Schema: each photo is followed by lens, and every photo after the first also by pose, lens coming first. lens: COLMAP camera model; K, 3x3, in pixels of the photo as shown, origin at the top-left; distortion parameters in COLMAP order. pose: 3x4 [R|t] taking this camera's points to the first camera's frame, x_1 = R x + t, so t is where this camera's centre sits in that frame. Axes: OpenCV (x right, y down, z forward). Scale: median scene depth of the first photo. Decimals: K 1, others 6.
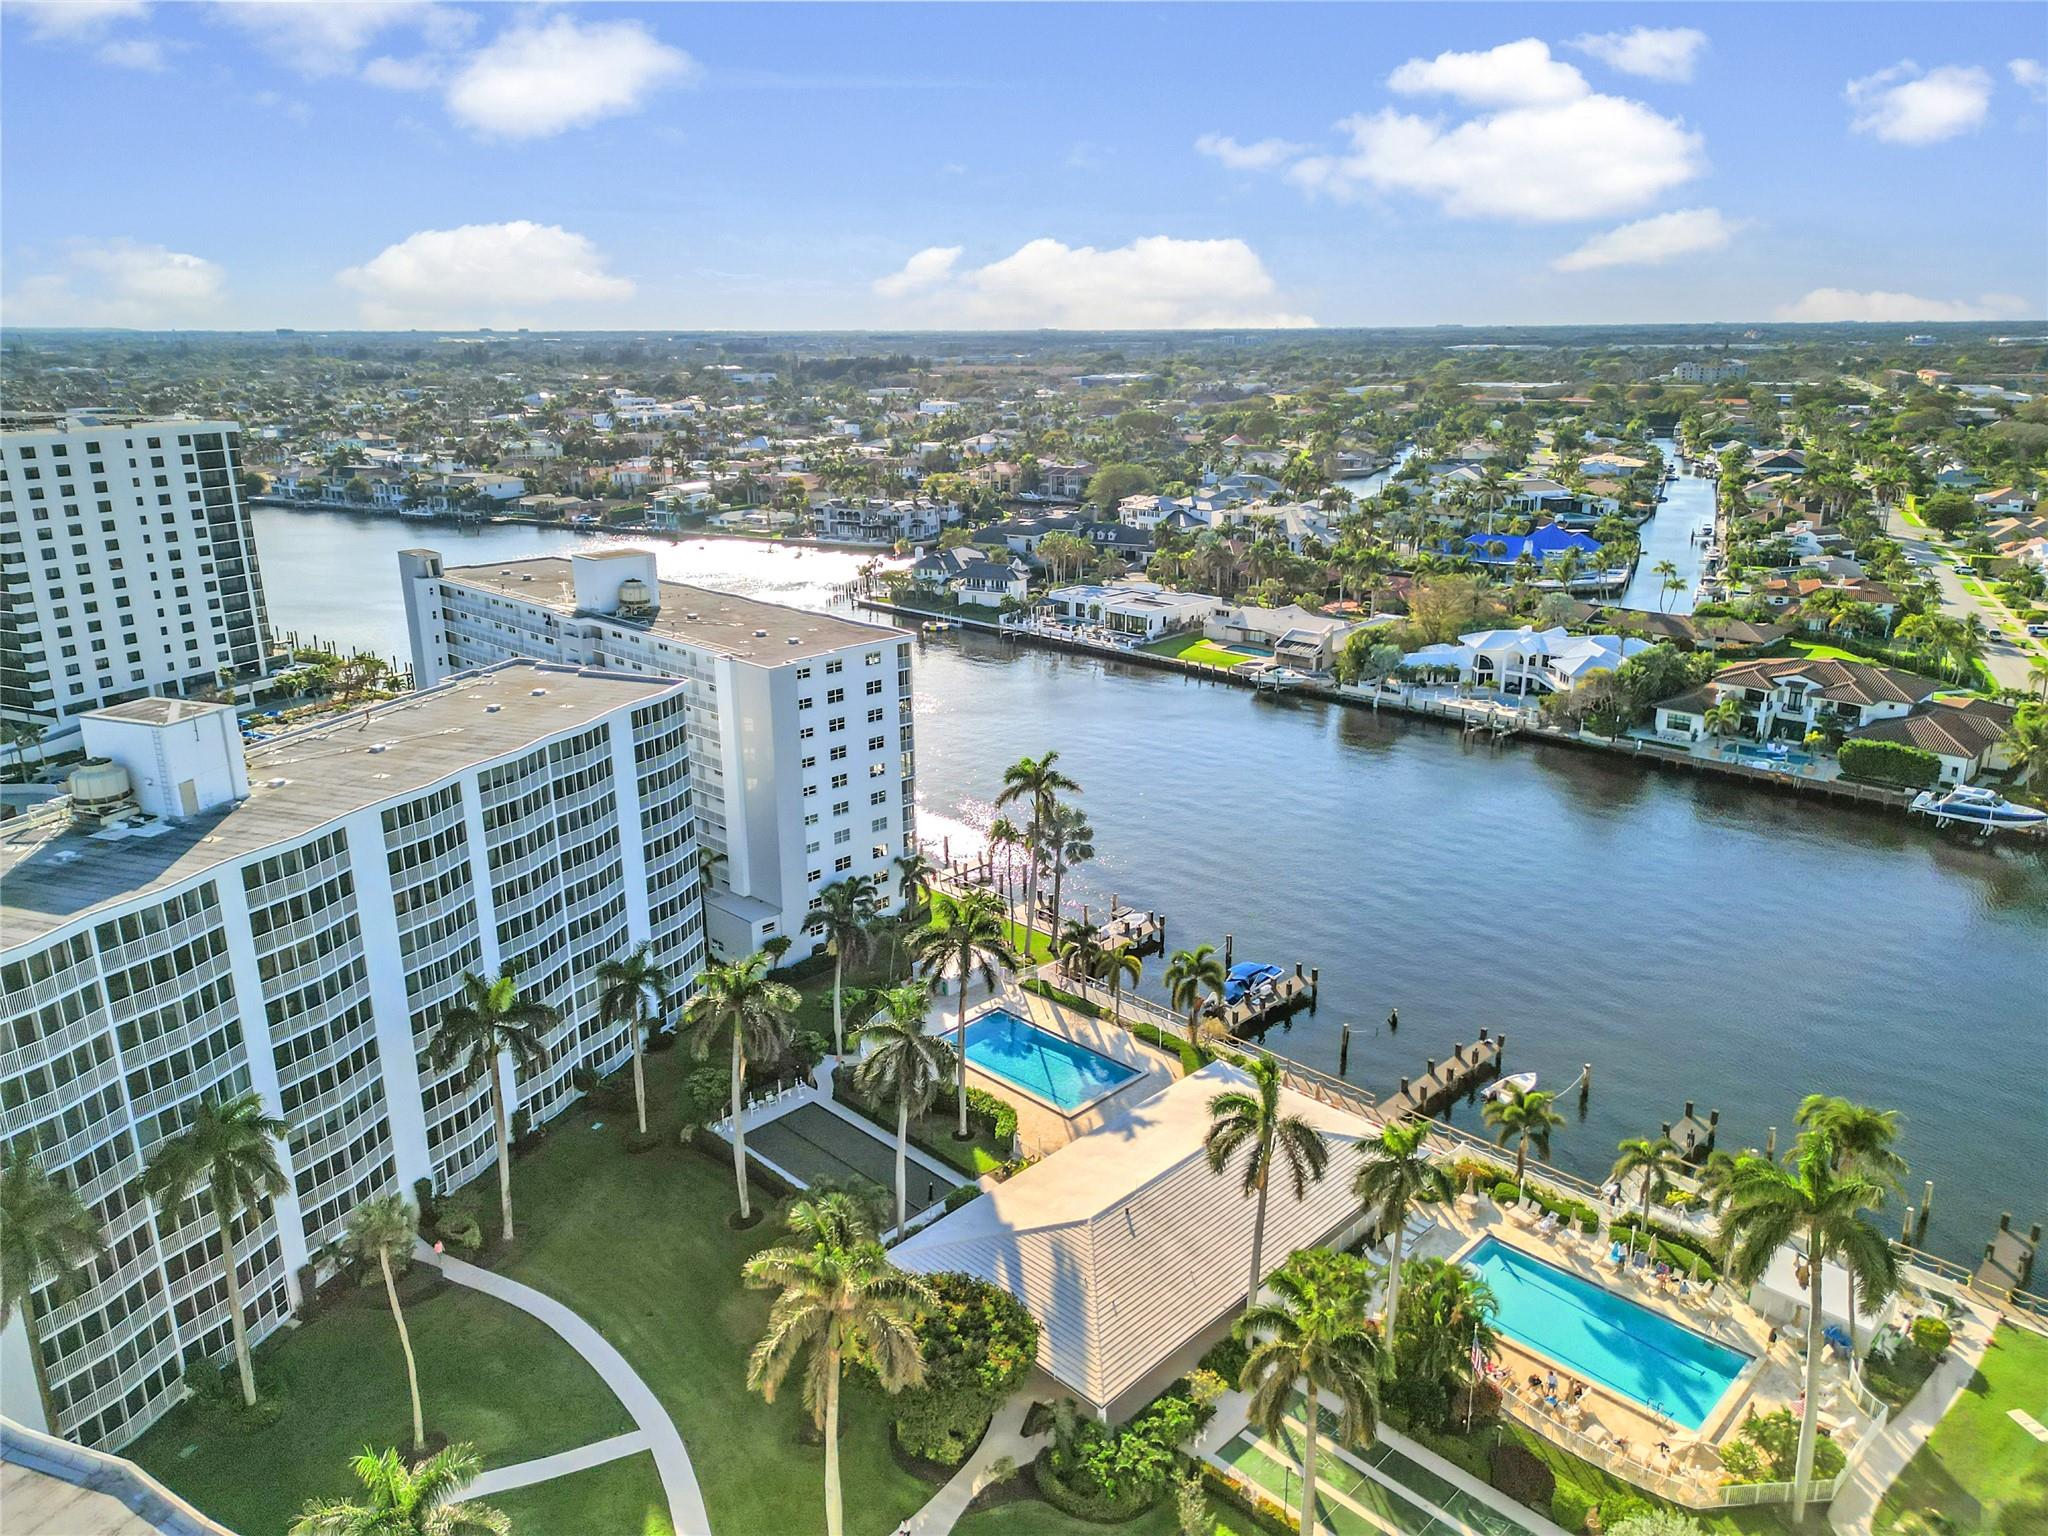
lens RADIAL K [[1426.3, 0, 1024.0], [0, 1426.3, 768.0], [0, 0, 1]] dist [0.082807, -0.080902]
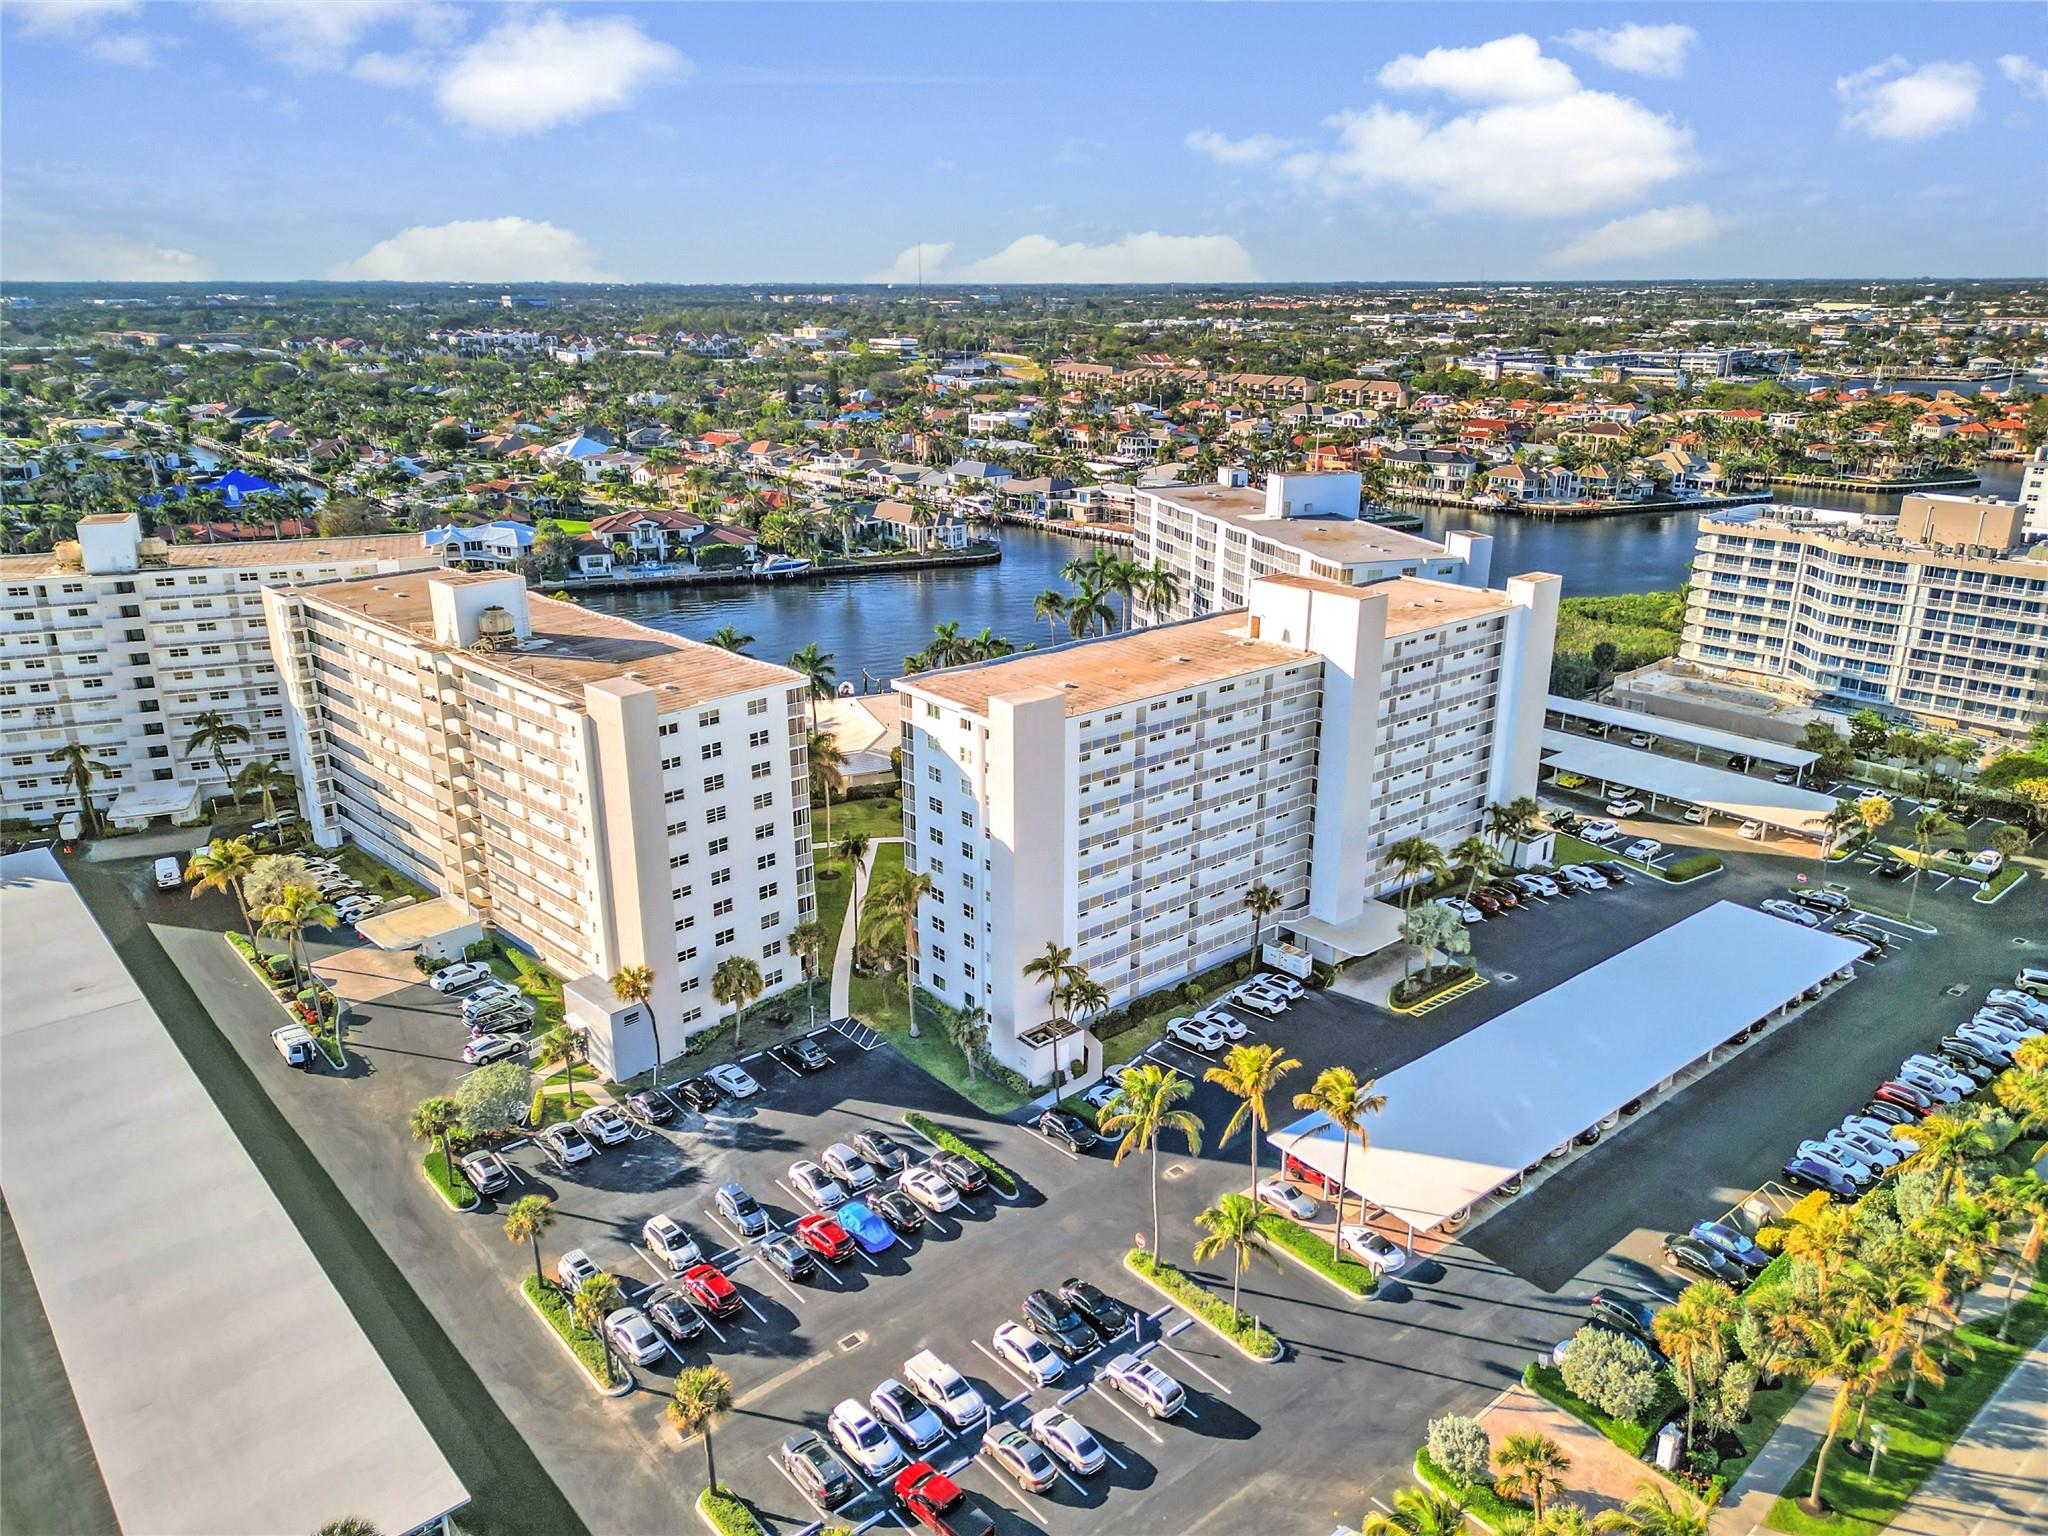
lens RADIAL K [[1426.3, 0, 1024.0], [0, 1426.3, 768.0], [0, 0, 1]] dist [0.082807, -0.080902]
pose [[0.402673, -0.288938, 0.868544, -1.572721], [0.265675, 0.944918, 0.191173, 0.007895], [-0.875940, 0.153770, 0.457256, -0.146736]]
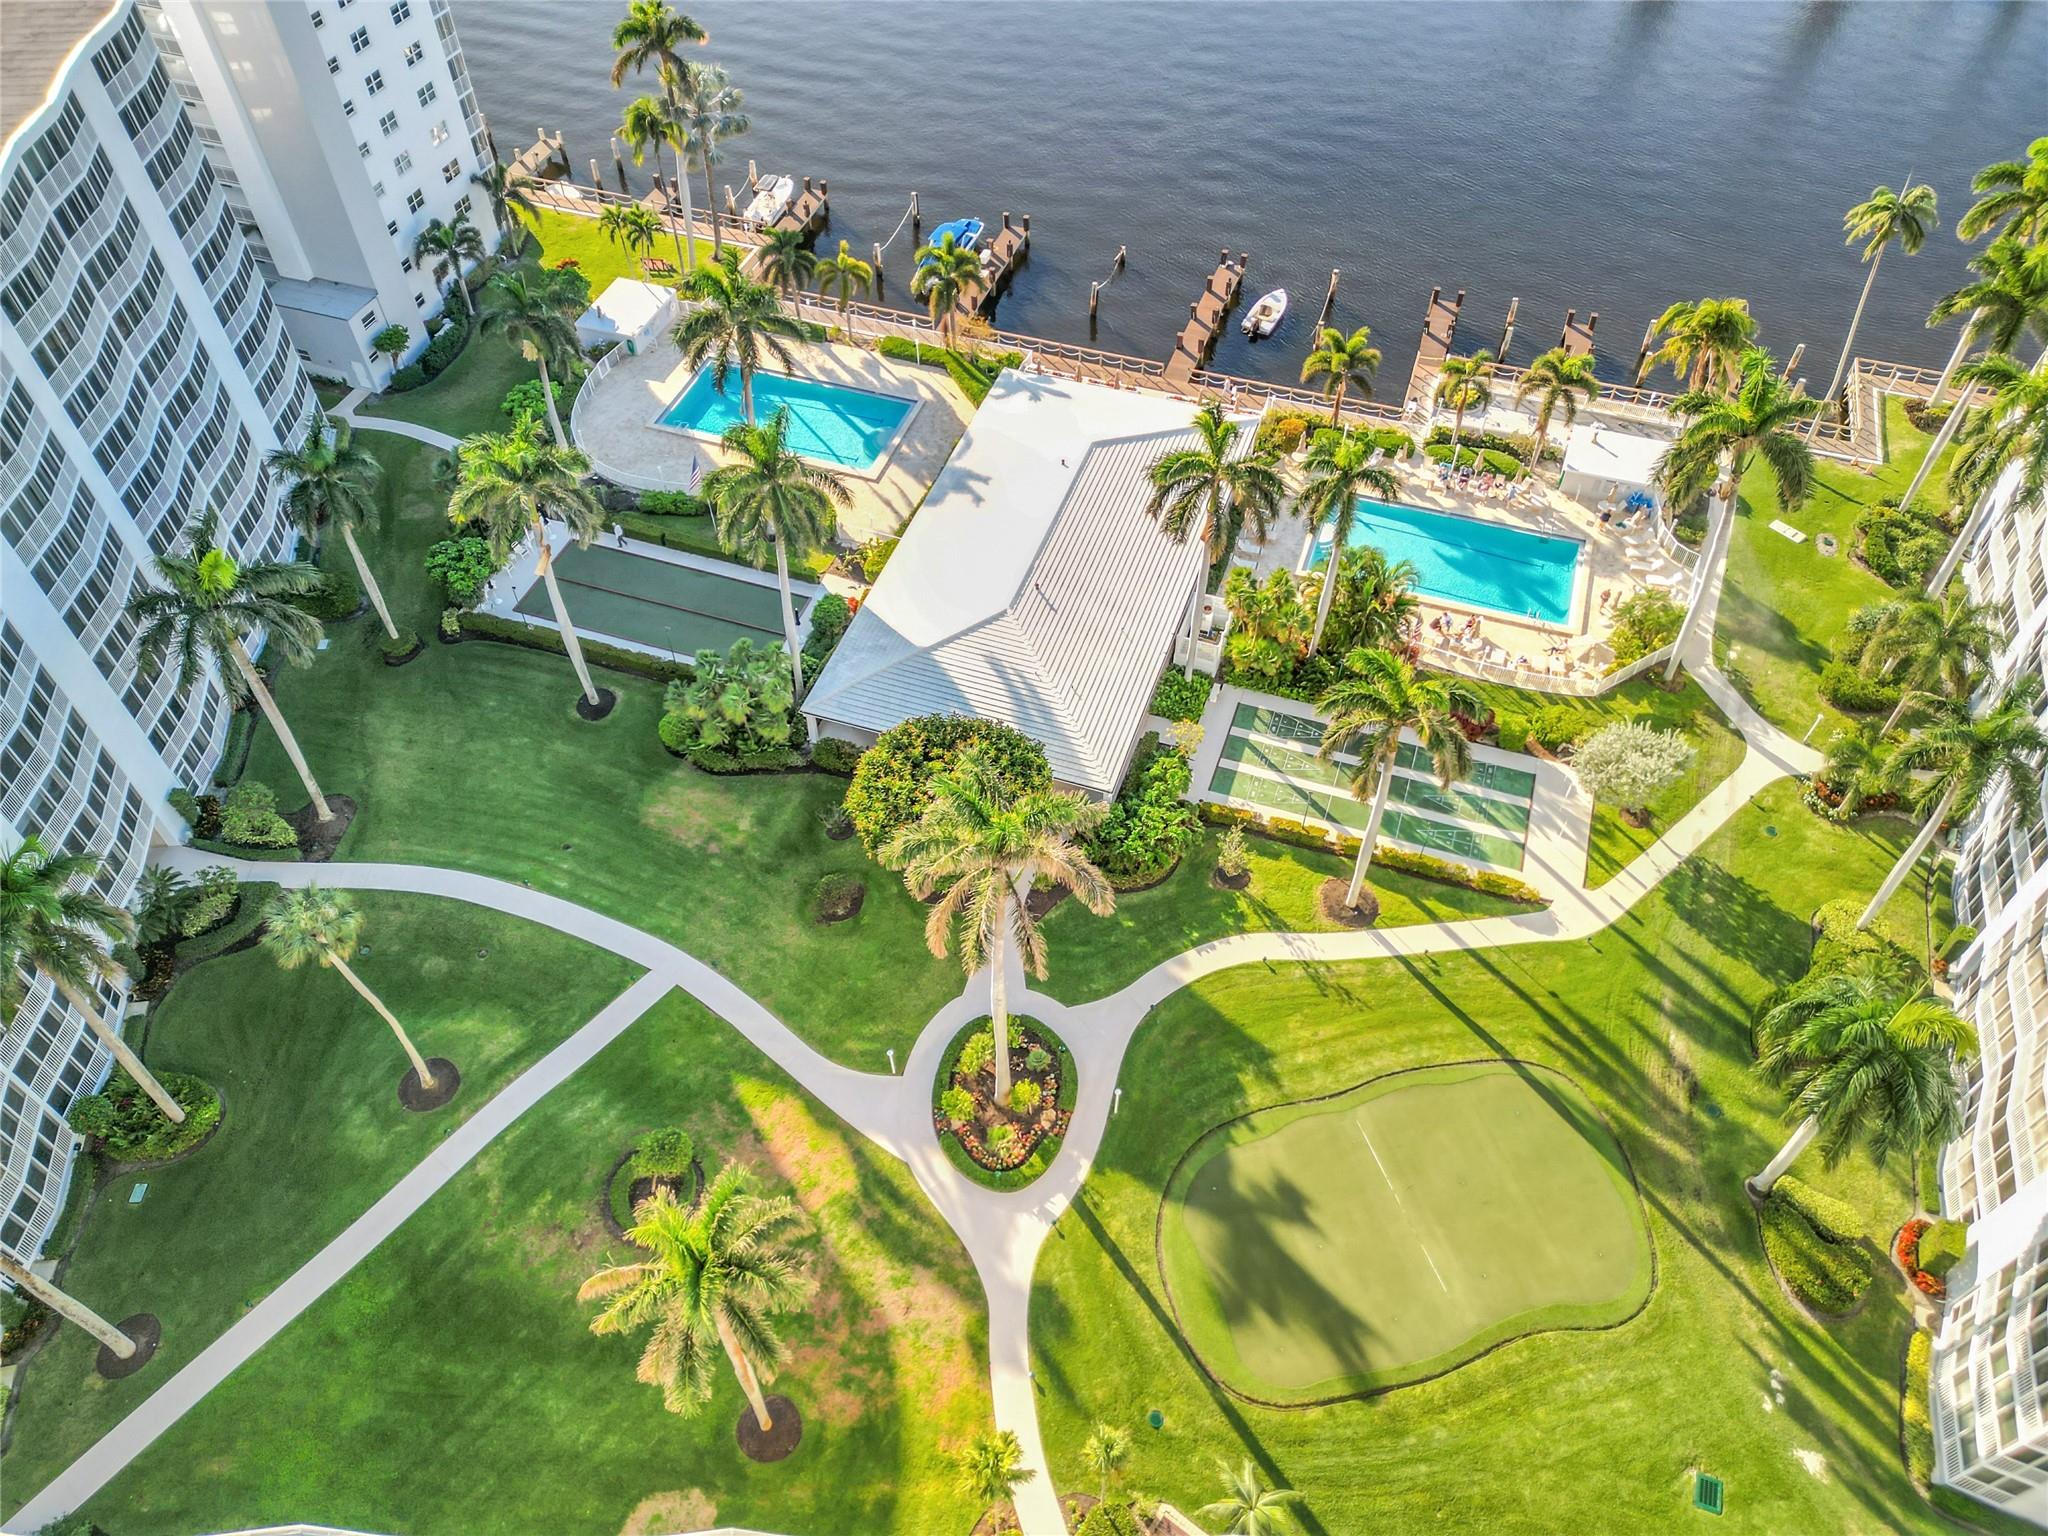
lens RADIAL K [[1438.4, 0, 1024.0], [0, 1438.4, 768.0], [0, 0, 1]] dist [0.062280, -0.049084]
pose [[0.901394, -0.329219, 0.281255, -0.213668], [0.125330, 0.820116, 0.558304, -0.106063], [-0.414466, -0.468002, 0.780508, 0.195727]]
